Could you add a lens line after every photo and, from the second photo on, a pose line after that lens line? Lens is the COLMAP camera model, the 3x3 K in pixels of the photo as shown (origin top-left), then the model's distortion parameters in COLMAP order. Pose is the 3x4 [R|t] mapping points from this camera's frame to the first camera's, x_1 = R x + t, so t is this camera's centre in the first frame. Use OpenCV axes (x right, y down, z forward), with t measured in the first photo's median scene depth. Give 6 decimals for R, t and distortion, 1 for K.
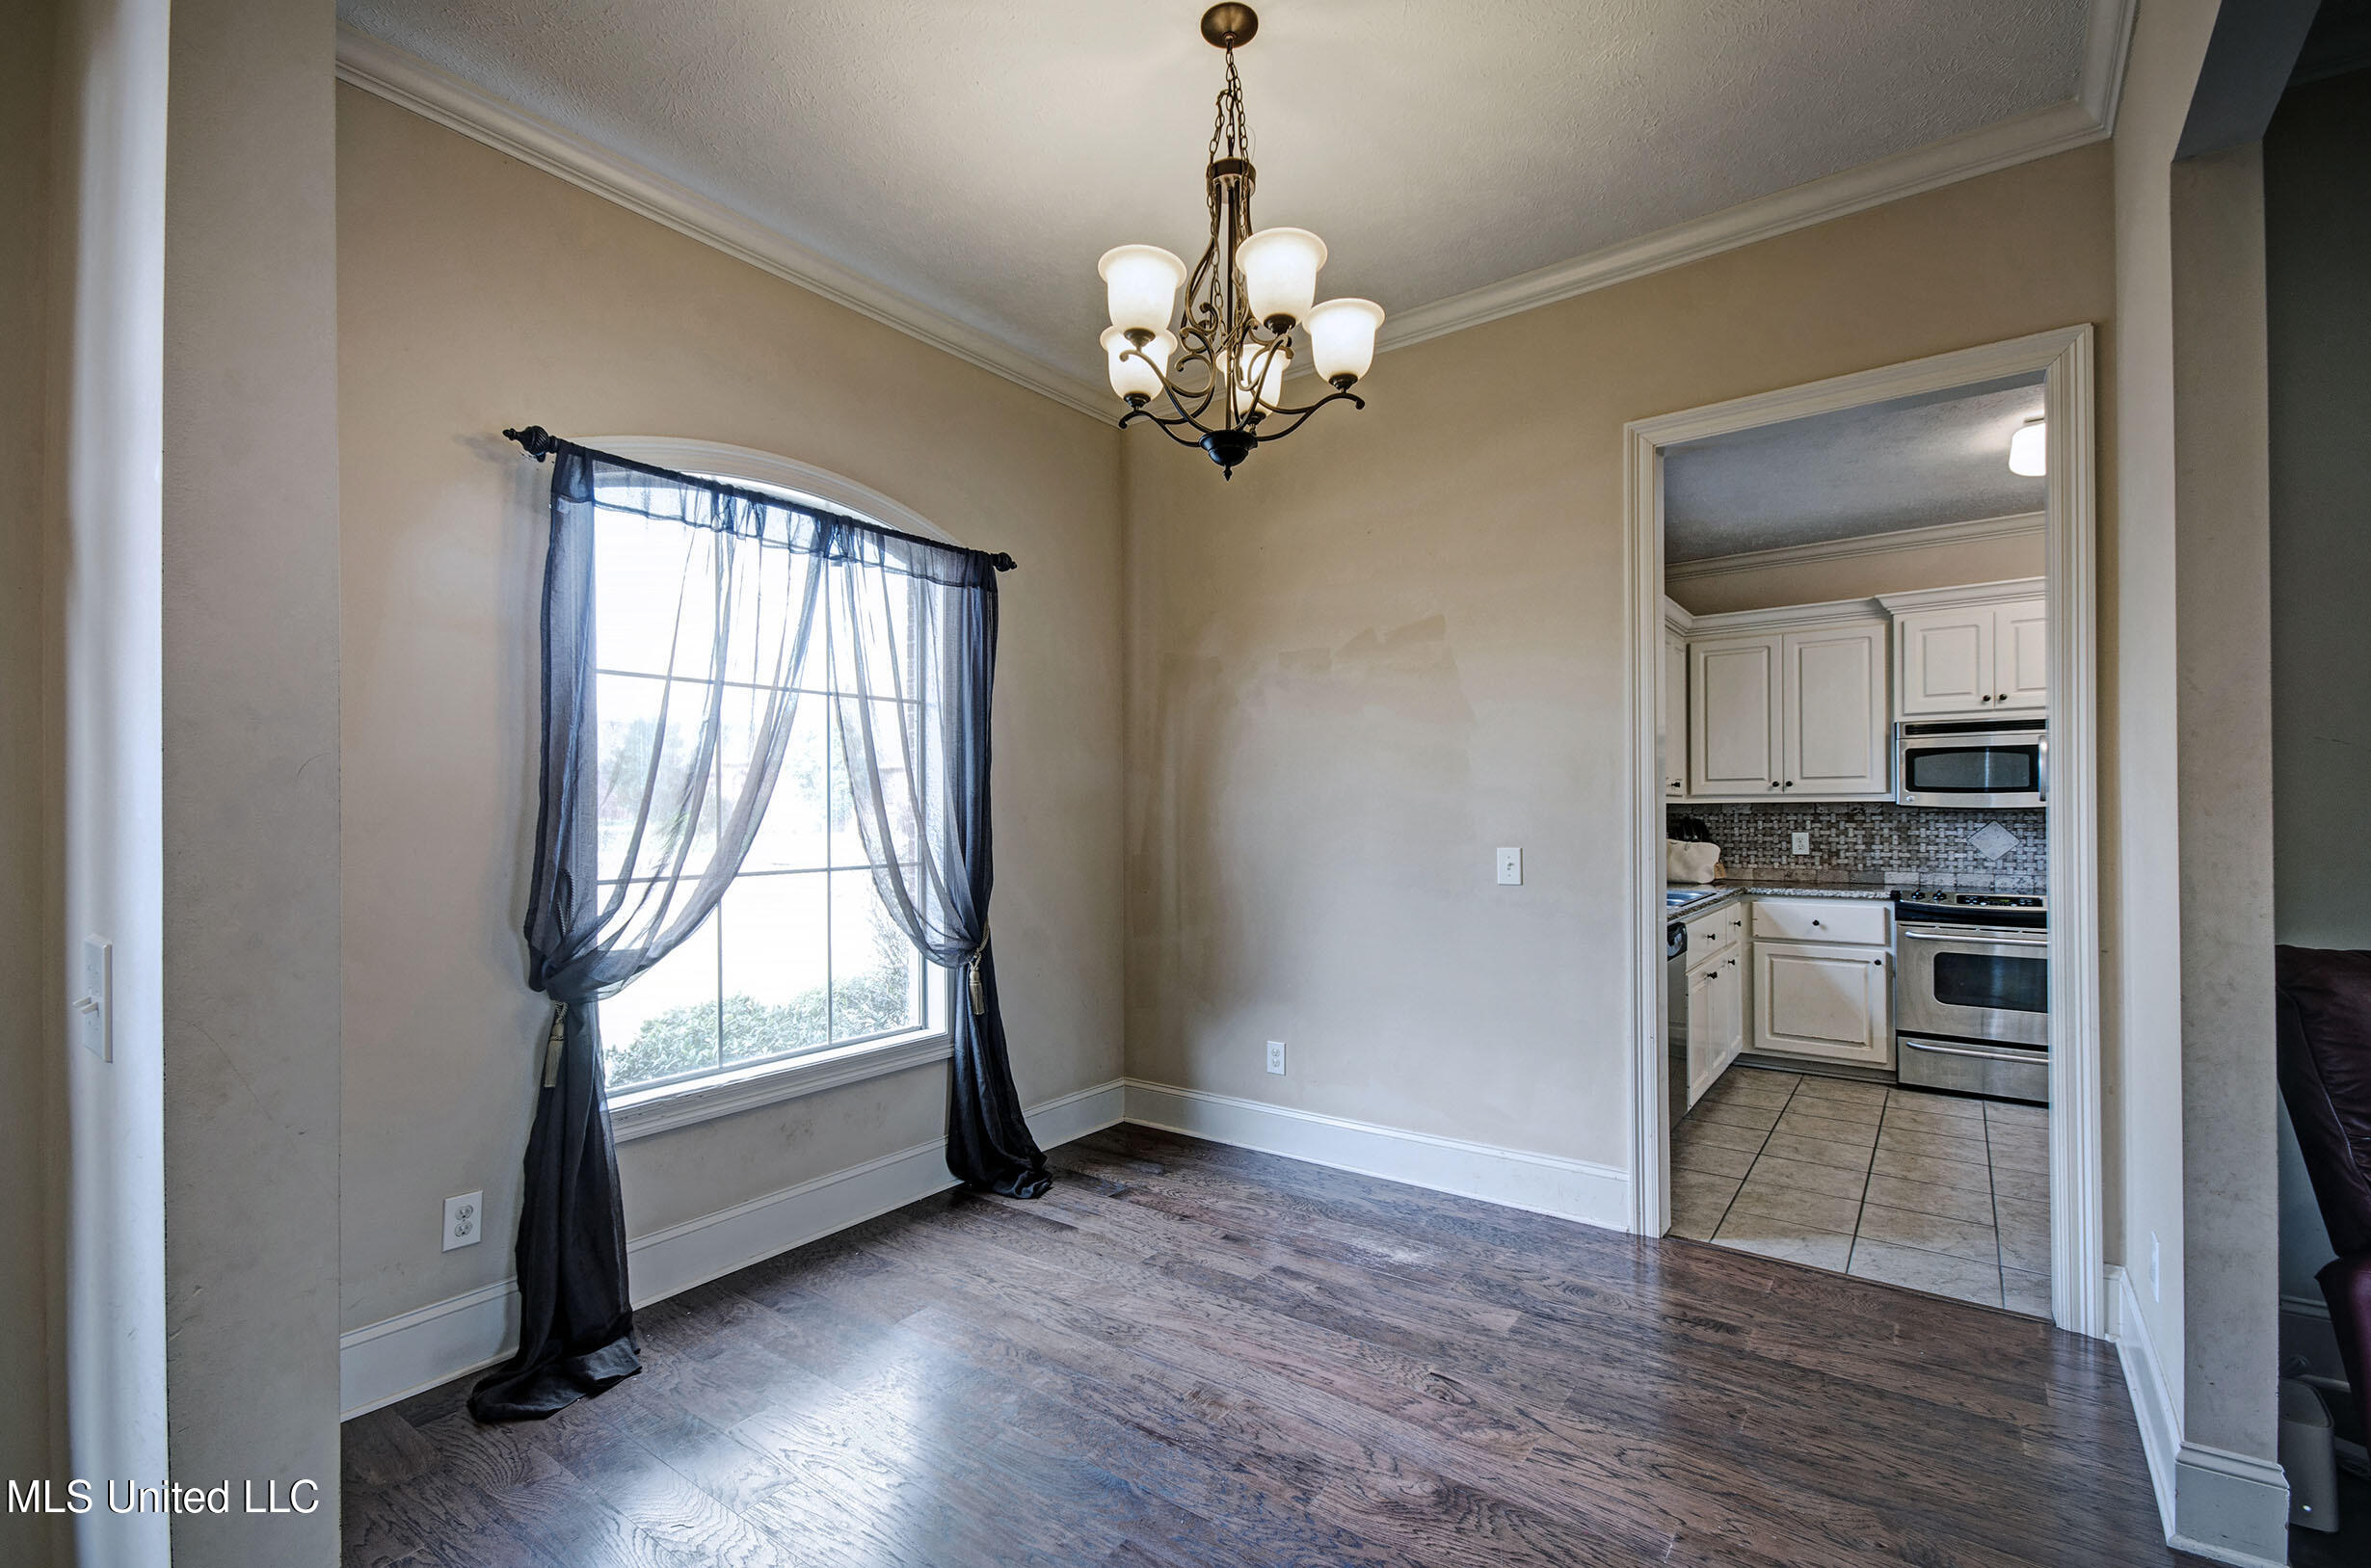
lens RADIAL K [[1038.5, 0, 1183.5], [0, 1038.5, 797.3], [0, 0, 1]] dist [0.002881, 0.000148]
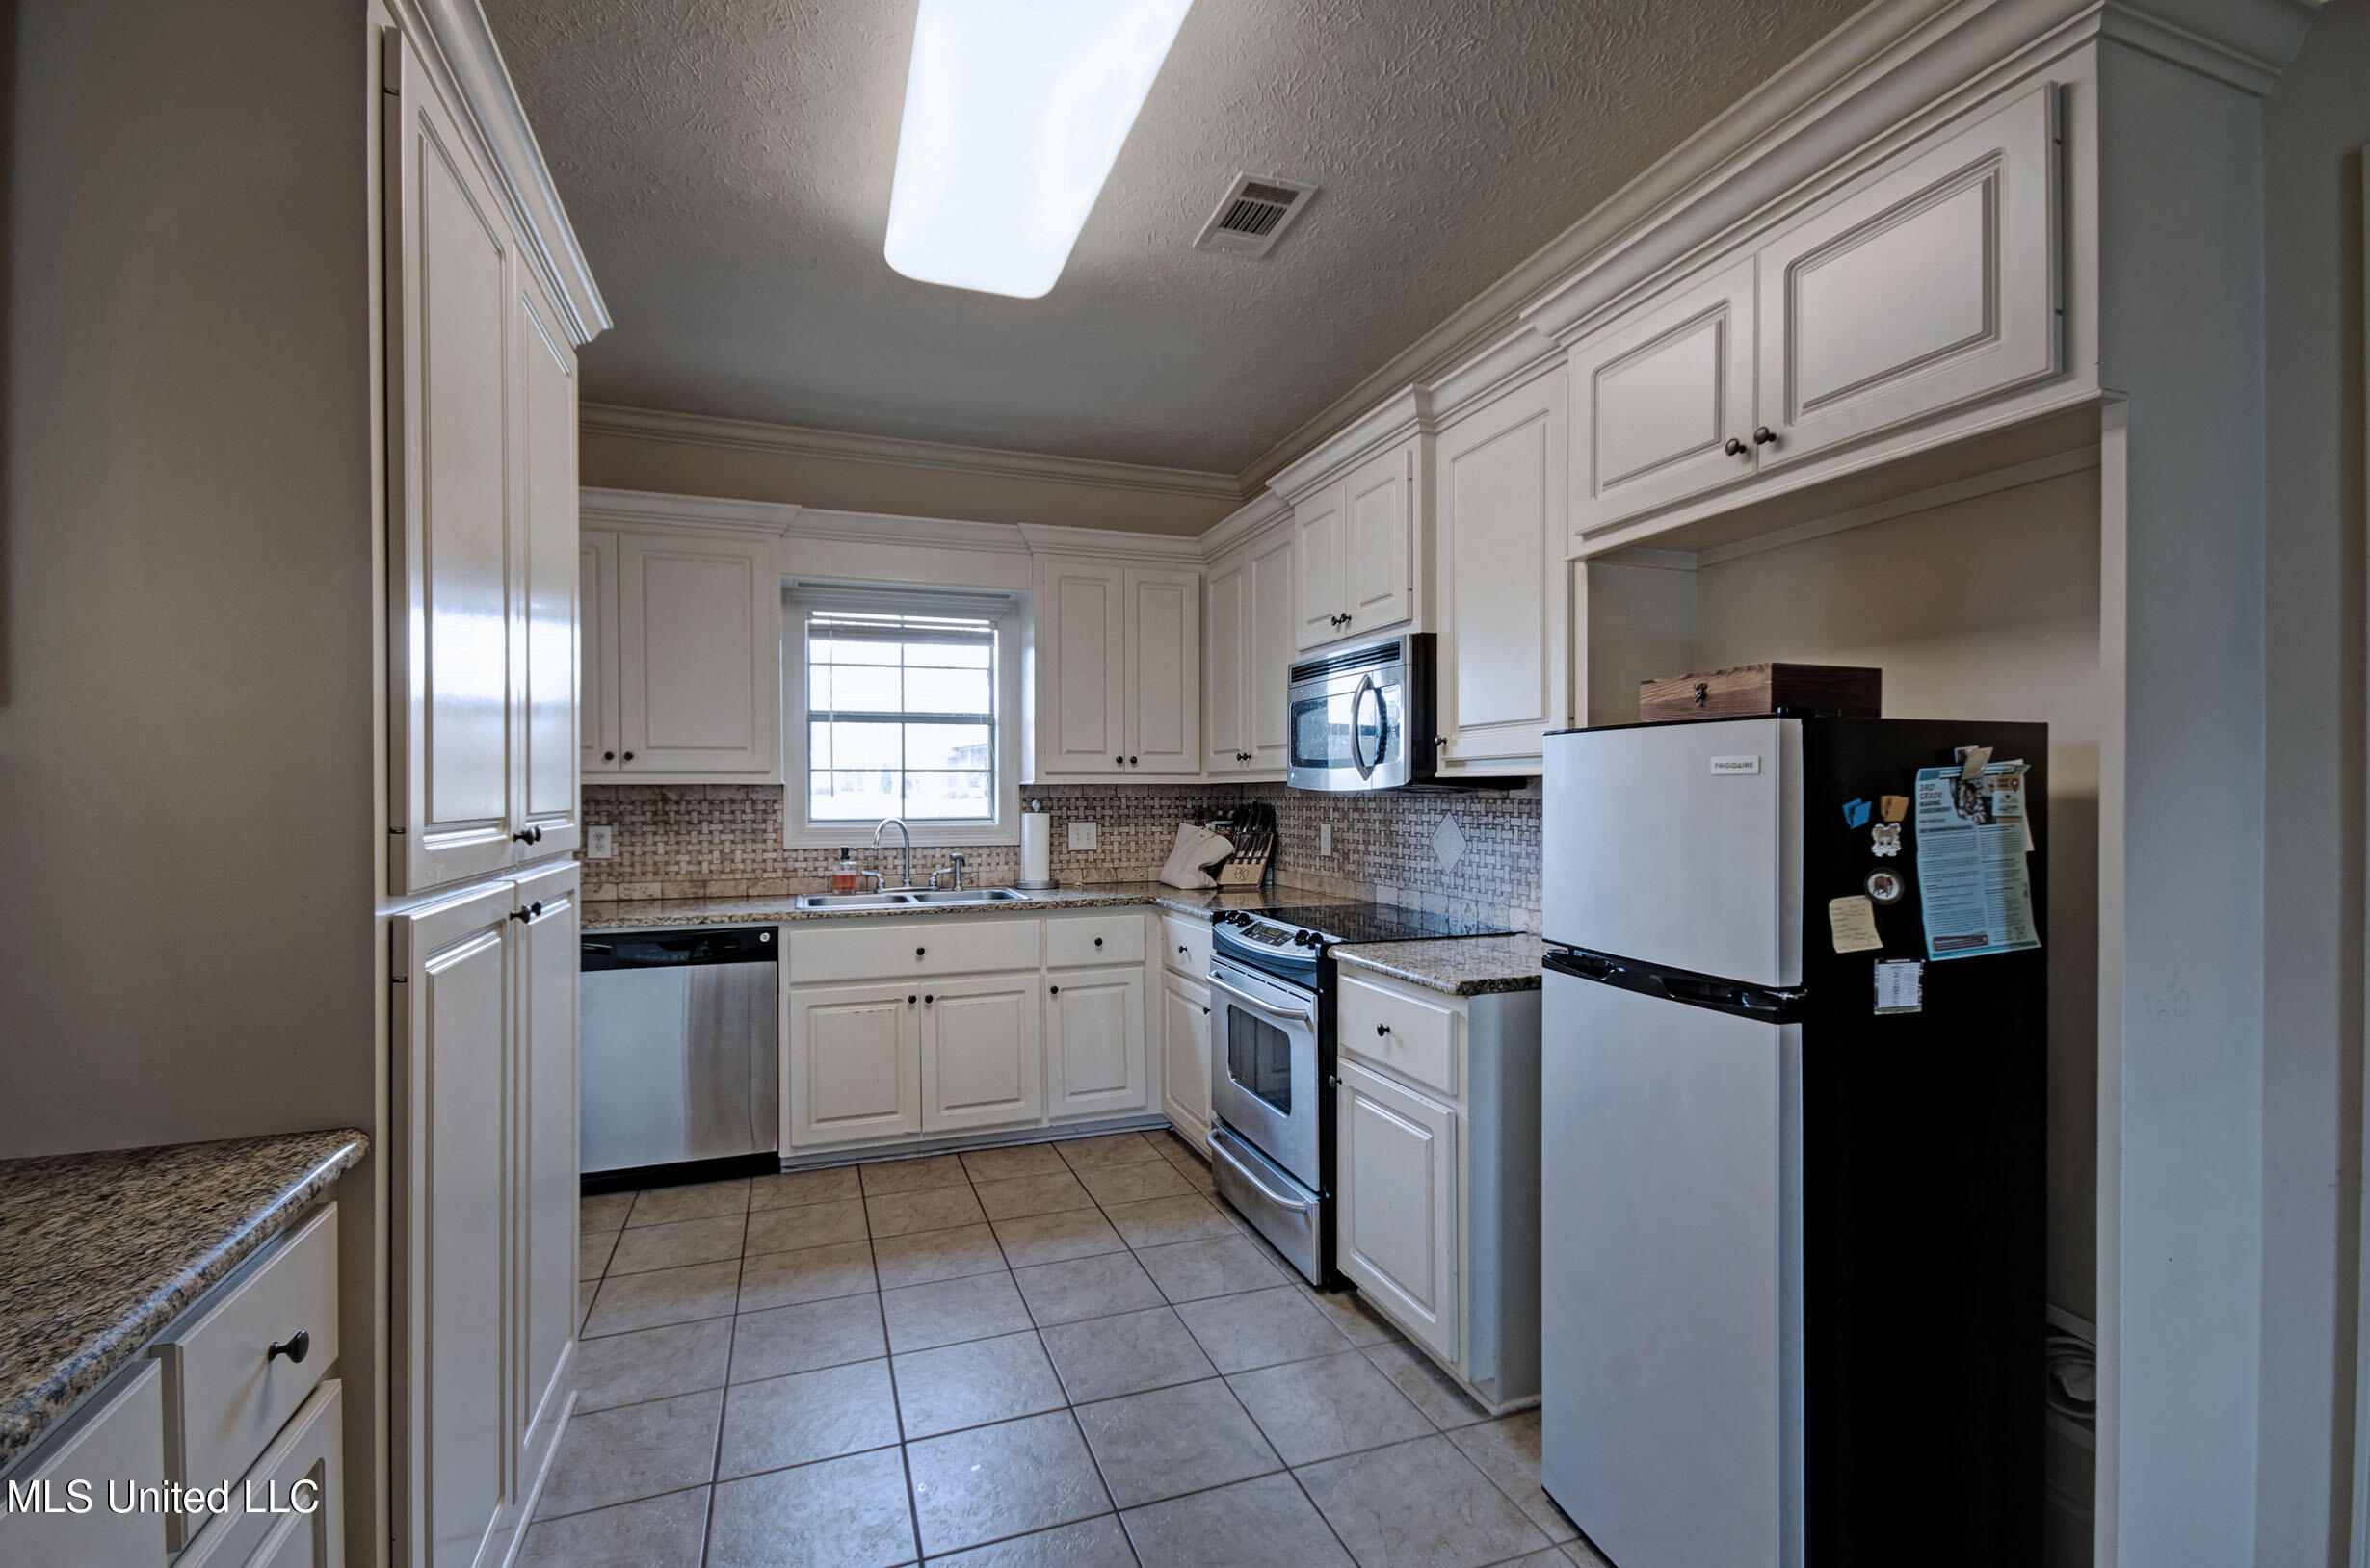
lens RADIAL K [[1038.0, 0, 1185.4], [0, 1038.0, 788.9], [0, 0, 1]] dist [0.002881, 0.000148]
pose [[0.838801, -0.000125, -0.544438, 0.975866], [0.007843, 0.999899, 0.011853, -0.000126], [0.544381, -0.014213, 0.838718, 0.376159]]
